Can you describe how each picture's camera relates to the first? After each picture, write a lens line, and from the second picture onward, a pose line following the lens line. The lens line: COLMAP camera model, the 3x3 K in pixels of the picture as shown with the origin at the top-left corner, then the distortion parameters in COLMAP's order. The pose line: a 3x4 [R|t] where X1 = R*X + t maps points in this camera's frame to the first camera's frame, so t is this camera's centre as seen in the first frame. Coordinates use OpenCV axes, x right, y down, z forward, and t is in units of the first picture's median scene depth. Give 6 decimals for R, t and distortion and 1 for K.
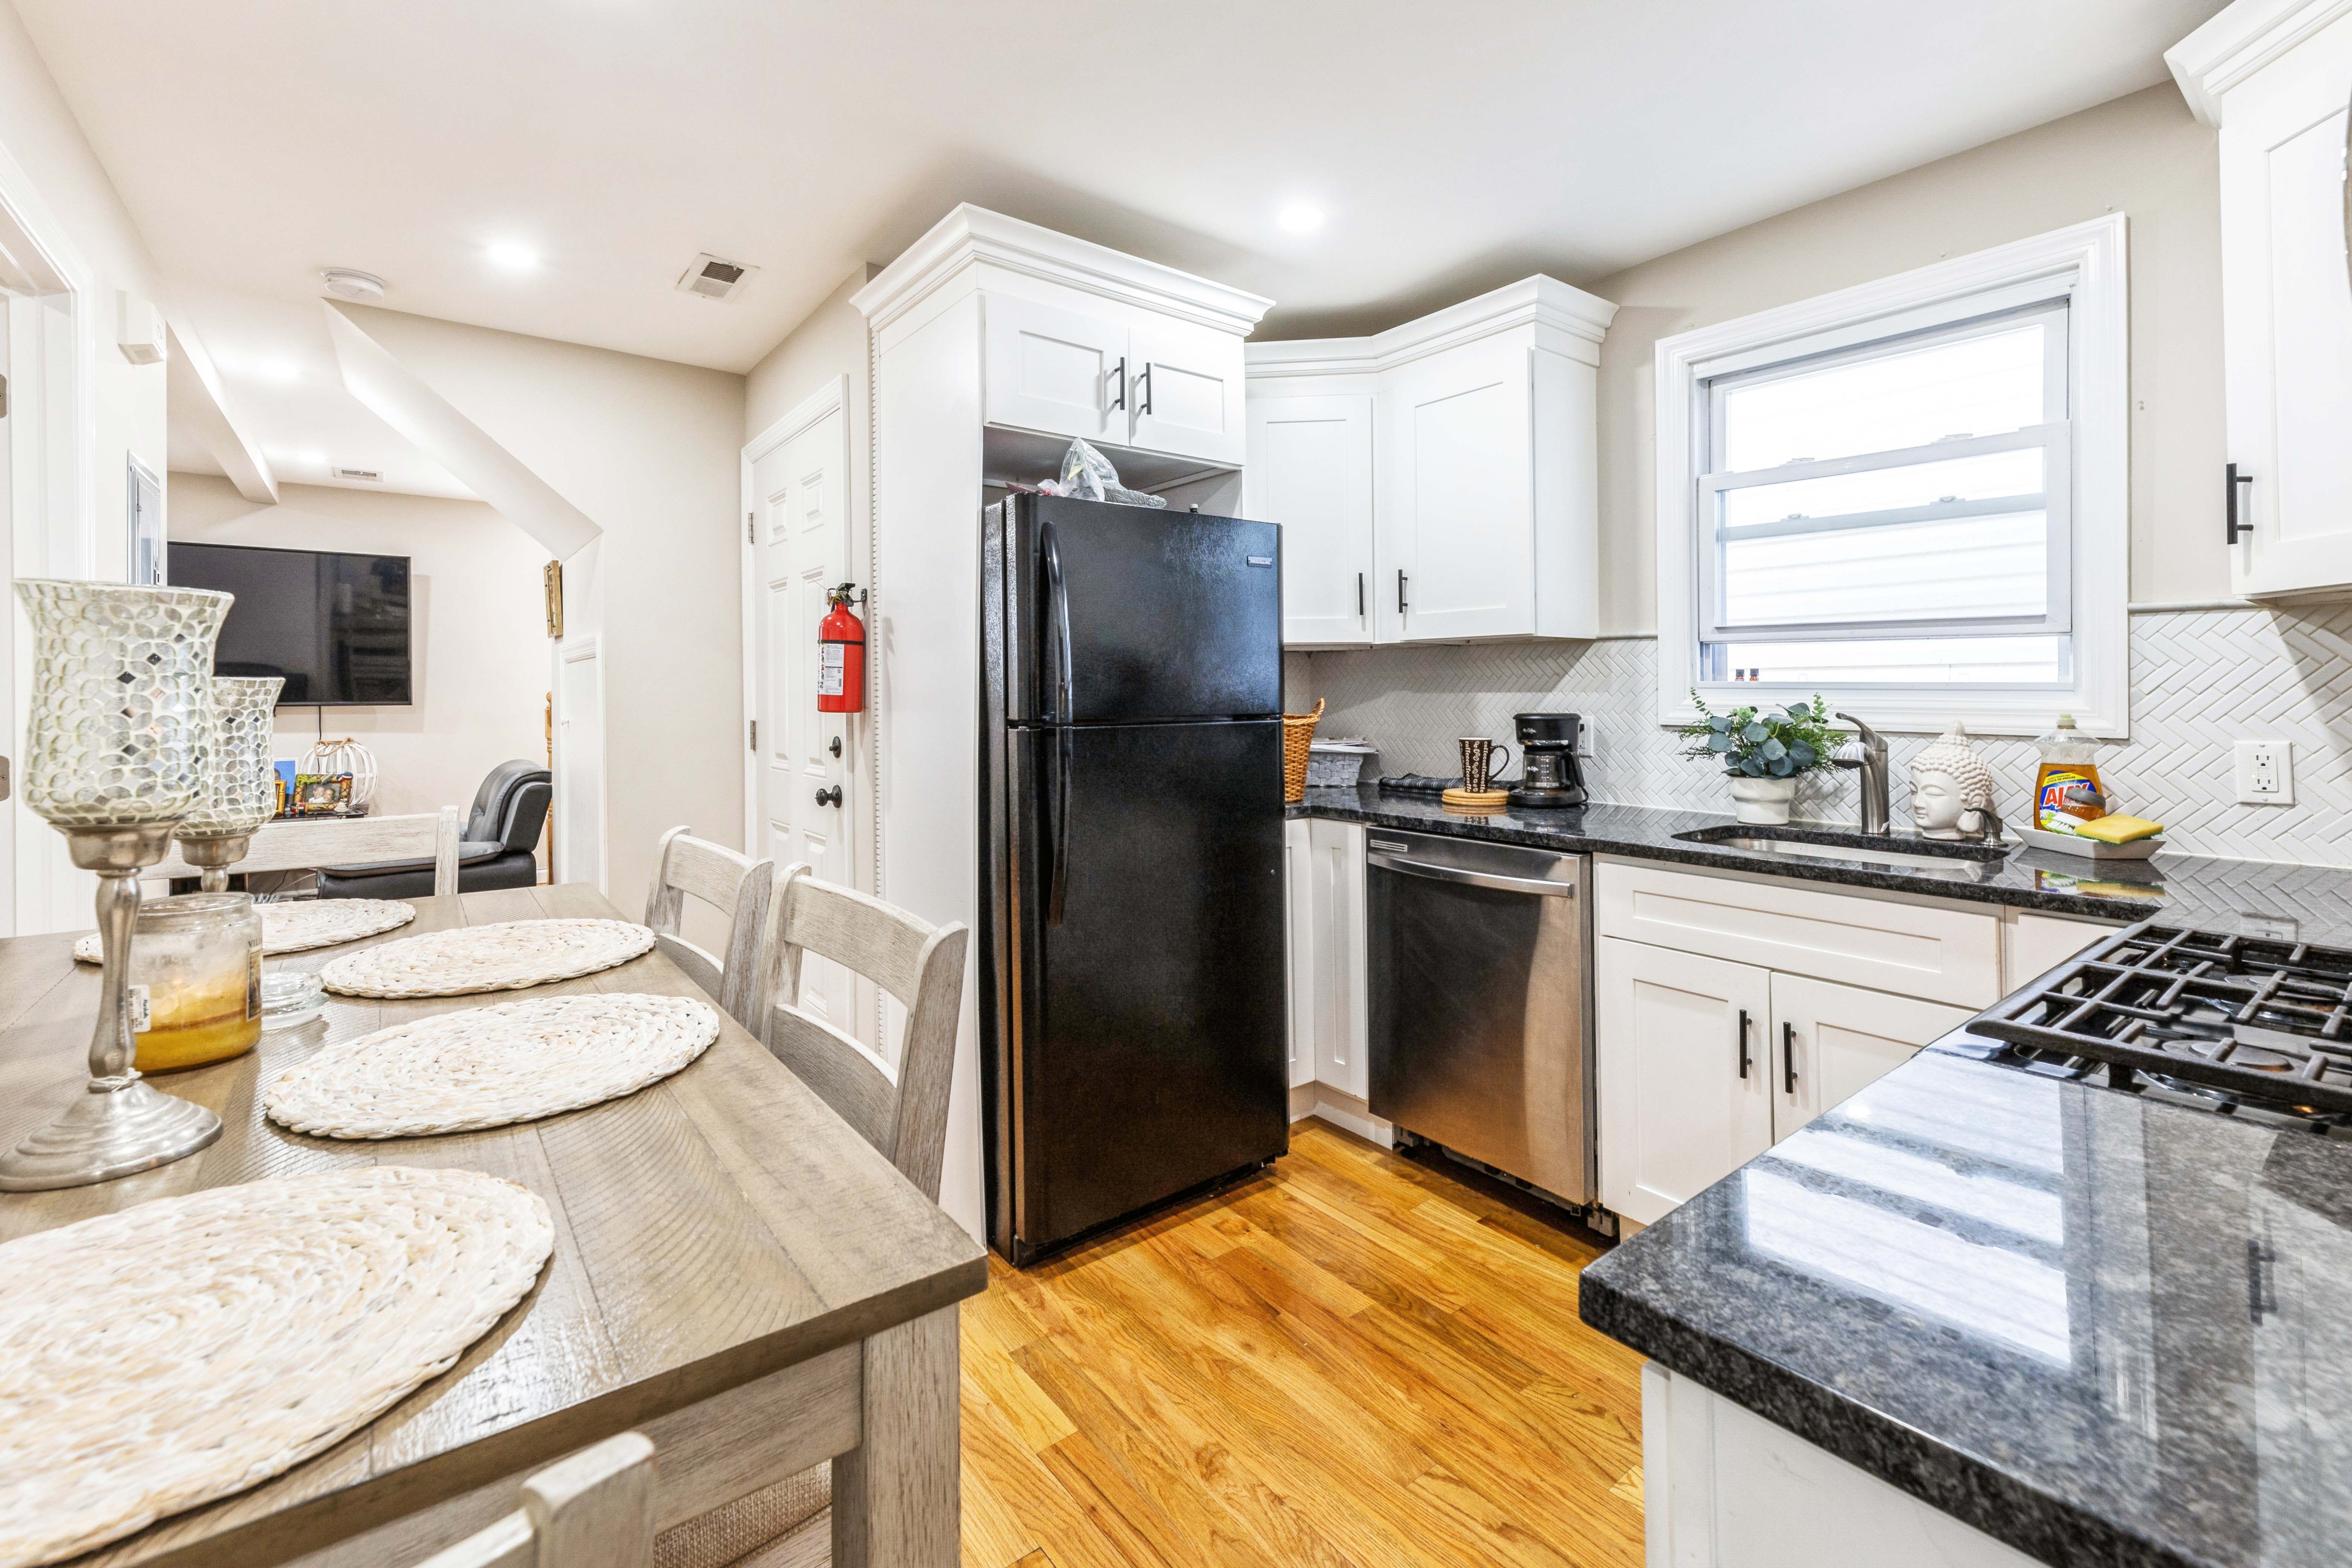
lens RADIAL K [[1034.0, 0, 1225.7], [0, 1034.0, 699.0], [0, 0, 1]] dist [-0.001420, 0.000277]
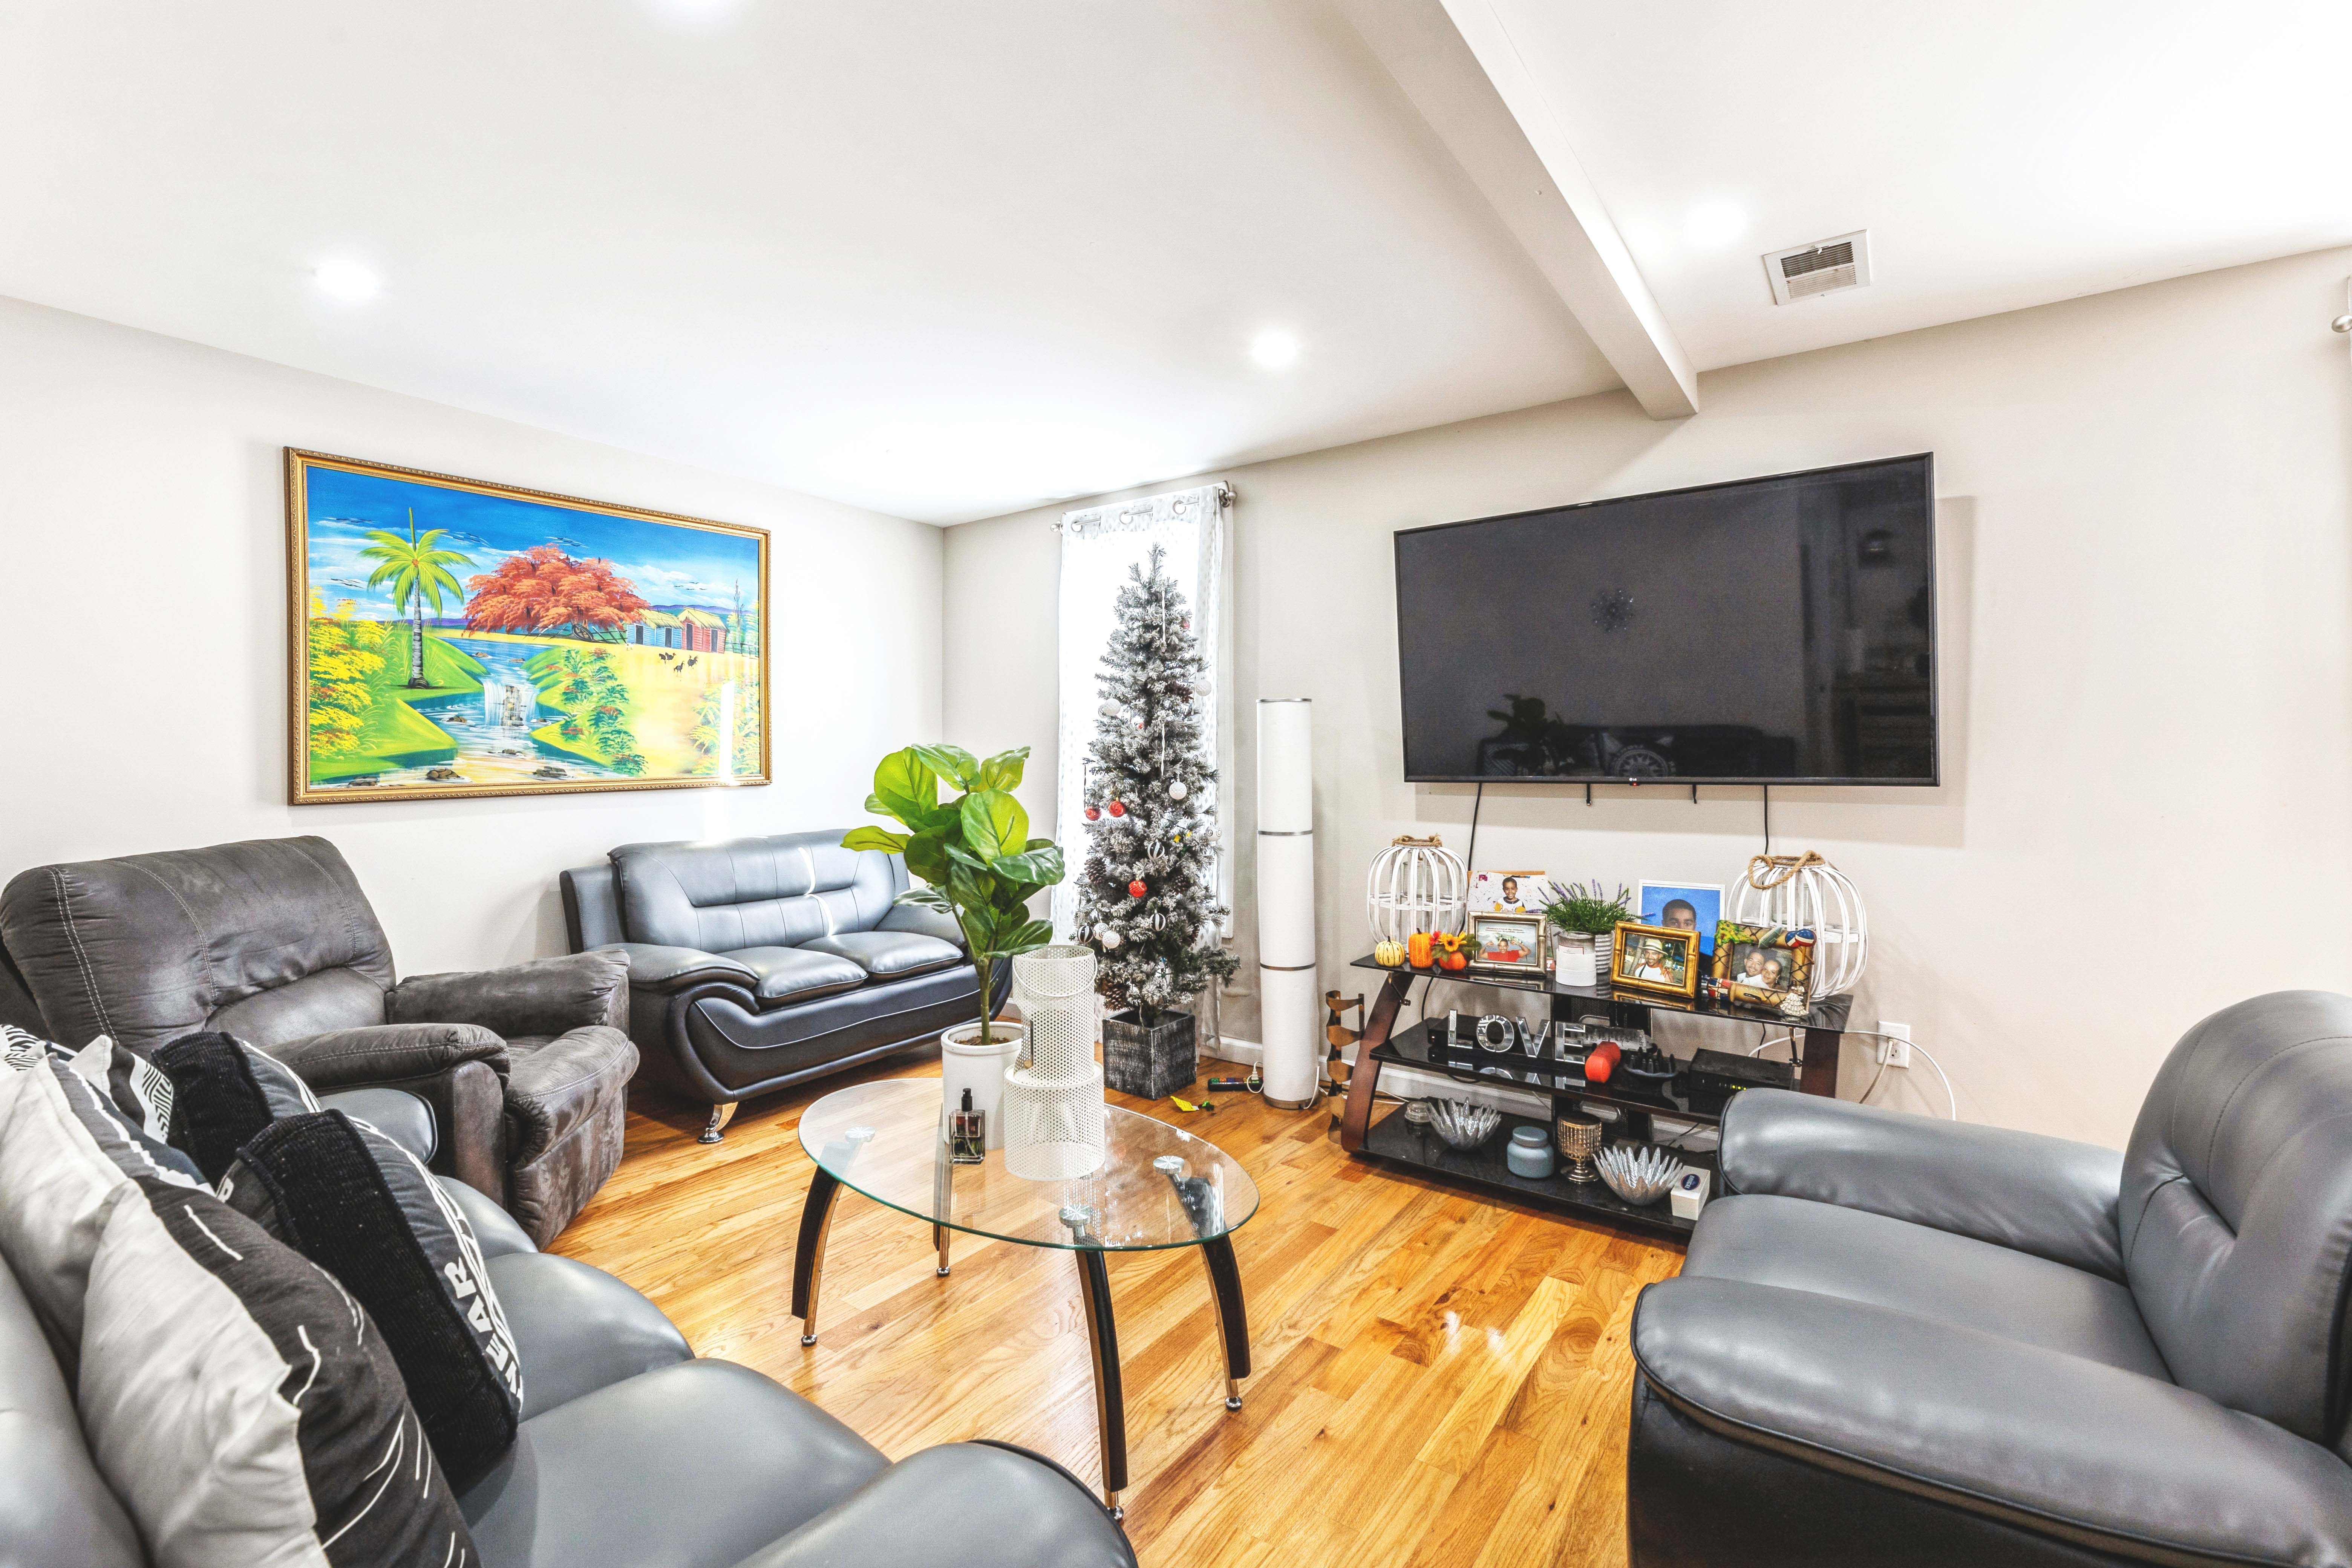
lens RADIAL K [[1034.0, 0, 1194.0], [0, 1034.0, 752.7], [0, 0, 1]] dist [-0.001420, 0.000277]
pose [[0.279511, -0.012490, -0.960061, -0.471133], [-0.007391, 0.999858, -0.015160, 0.000147], [0.960114, 0.011333, 0.279379, 0.594637]]
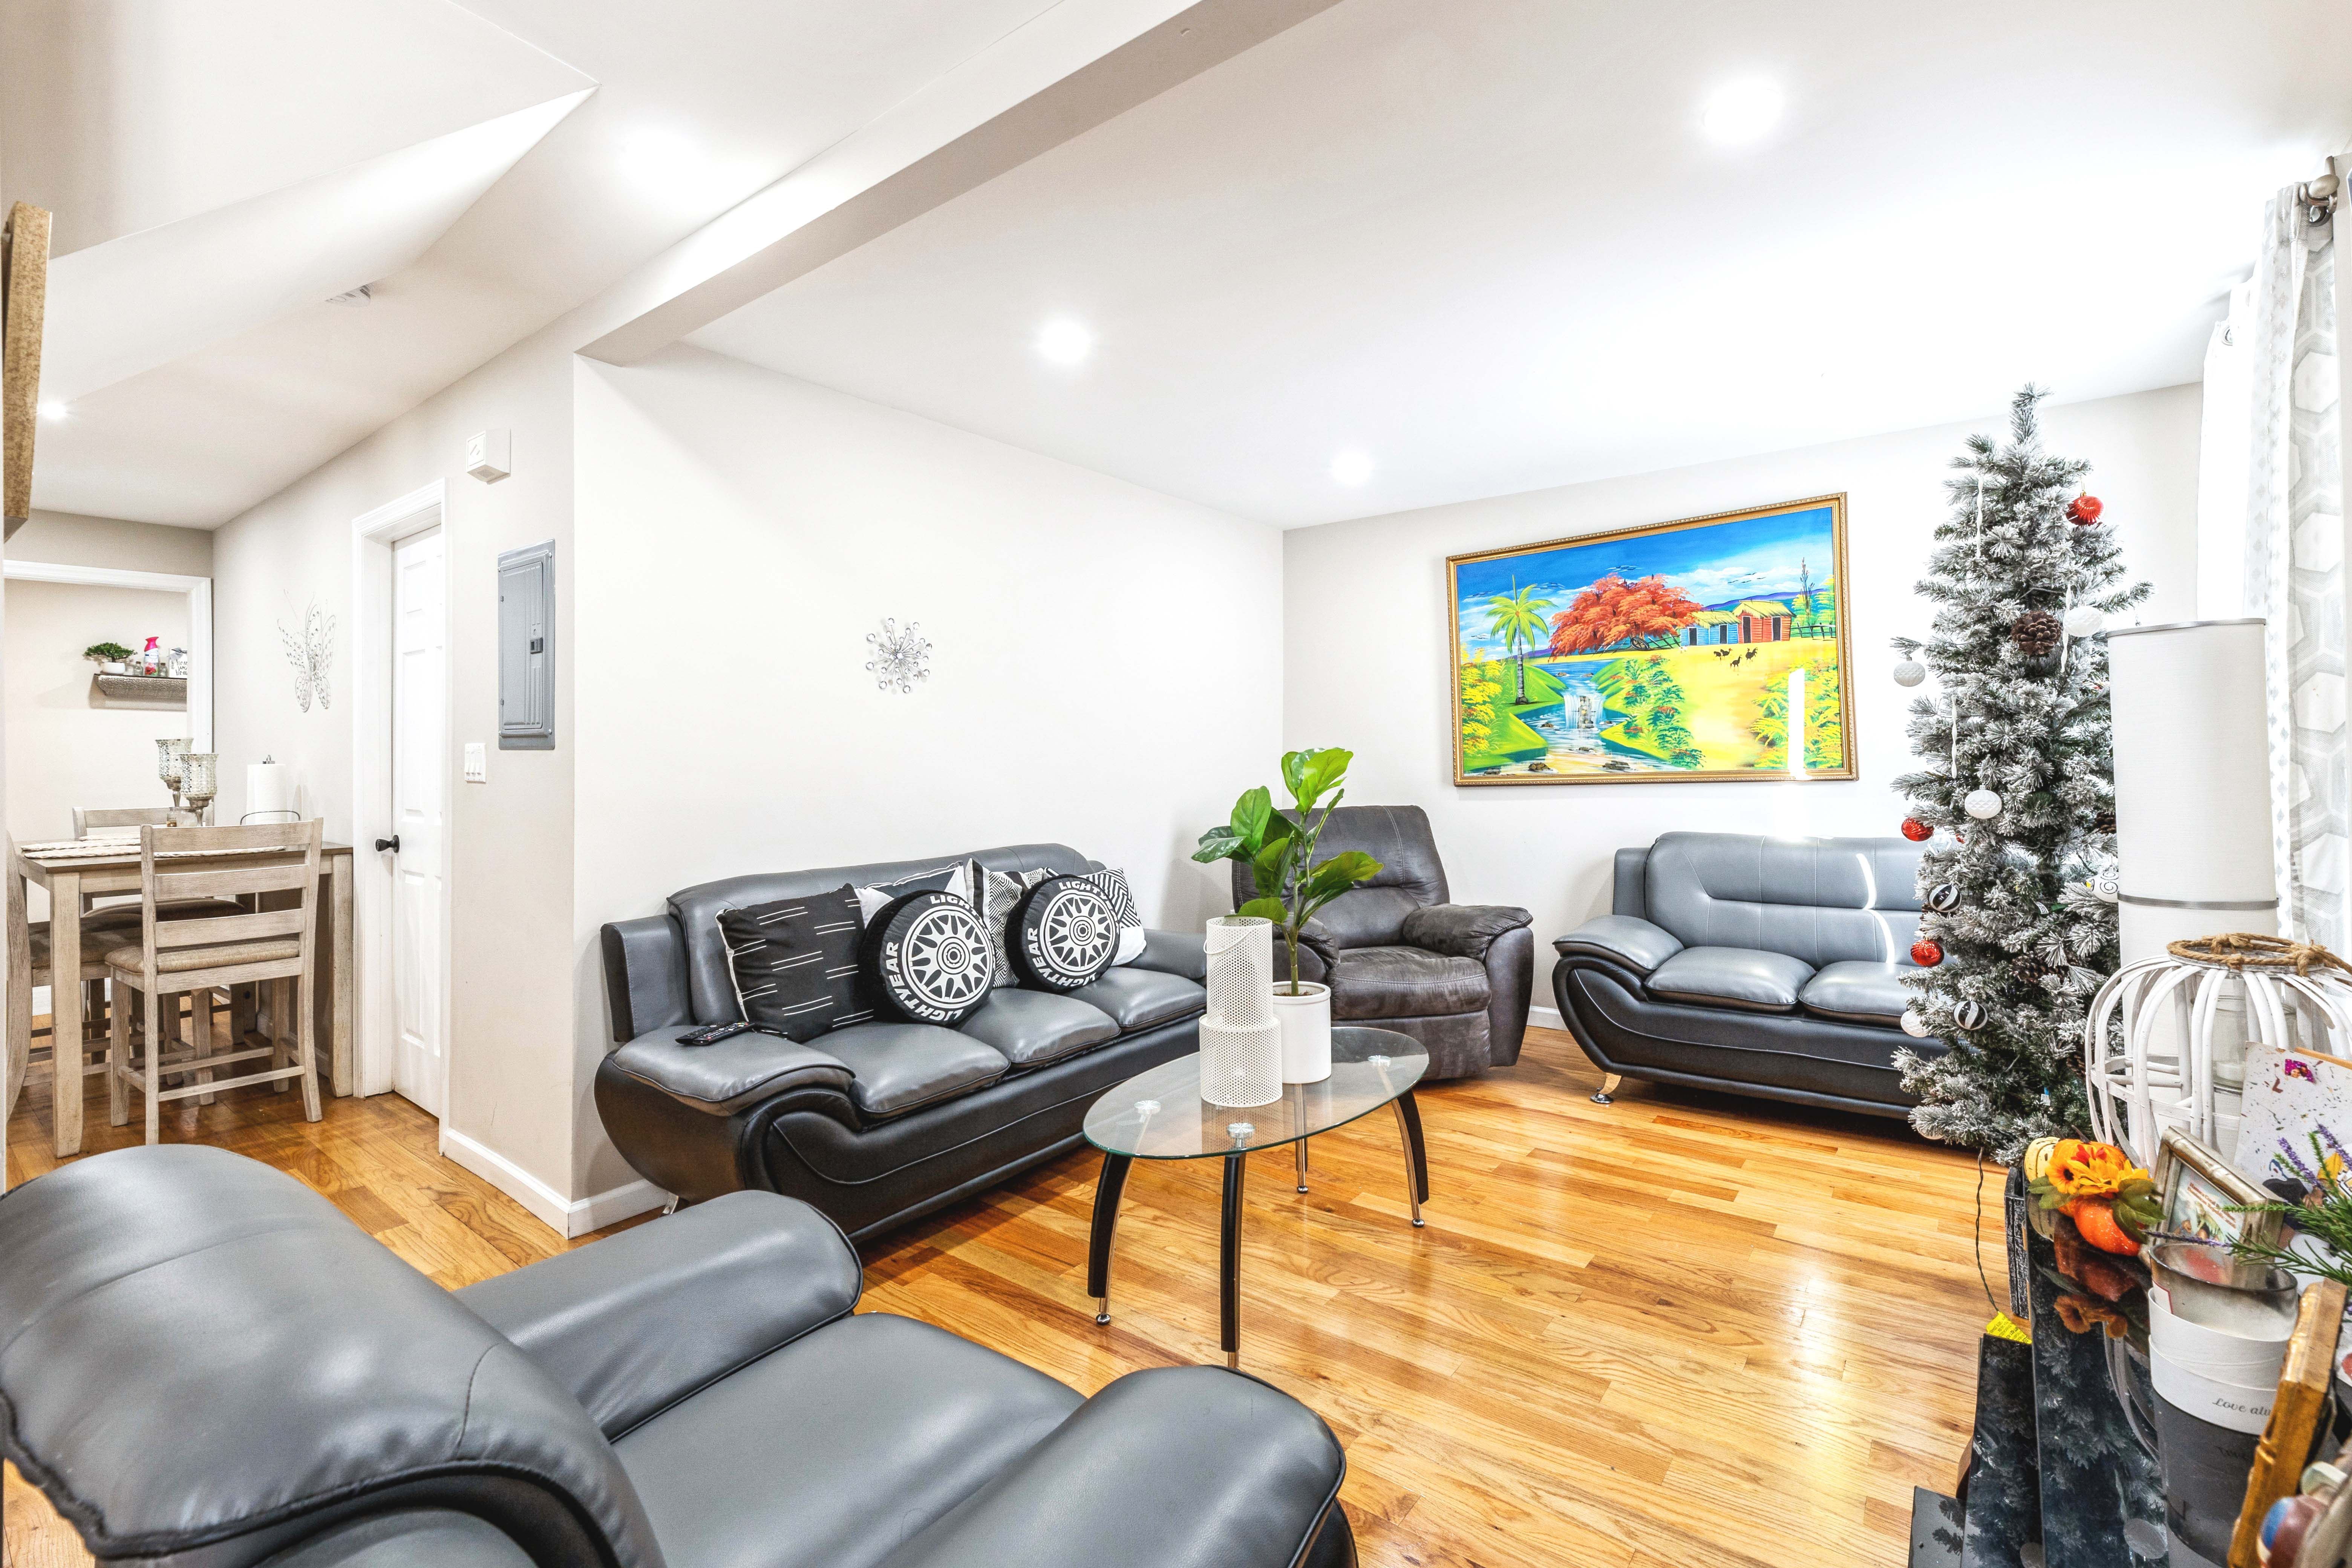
lens RADIAL K [[1034.0, 0, 1168.8], [0, 1034.0, 767.3], [0, 0, 1]] dist [-0.001420, 0.000277]
pose [[-0.973290, 0.011558, -0.229289, -0.590432], [0.007768, 0.999818, 0.017421, -0.004621], [0.229449, 0.015174, -0.973202, 0.834699]]
